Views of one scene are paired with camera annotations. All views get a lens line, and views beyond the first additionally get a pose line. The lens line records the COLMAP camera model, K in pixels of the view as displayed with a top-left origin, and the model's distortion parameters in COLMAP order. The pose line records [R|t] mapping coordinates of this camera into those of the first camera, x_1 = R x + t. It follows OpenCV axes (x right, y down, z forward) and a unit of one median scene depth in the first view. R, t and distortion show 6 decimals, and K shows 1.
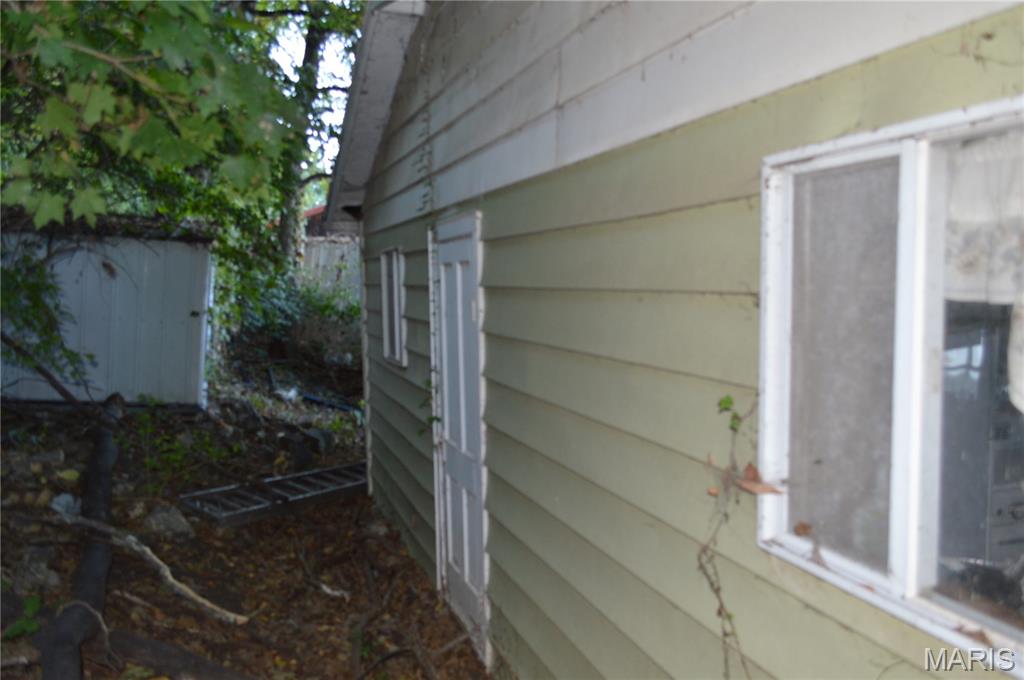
lens RADIAL K [[819.1, 0, 509.8], [0, 819.1, 340.2], [0, 0, 1]] dist [-0.002899, 0.011123]
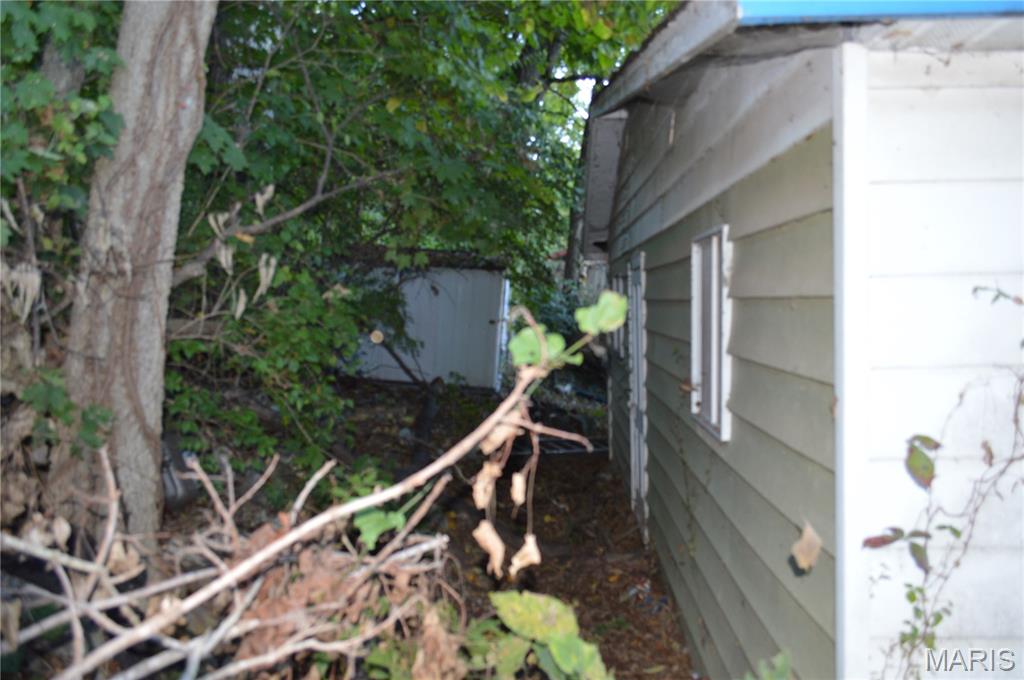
lens RADIAL K [[819.1, 0, 512.8], [0, 819.1, 340.3], [0, 0, 1]] dist [-0.002899, 0.011123]
pose [[0.932514, 0.014601, -0.360839, 0.155162], [-0.022779, 0.999571, -0.018421, 0.024817], [0.360416, 0.025397, 0.932446, -0.288580]]
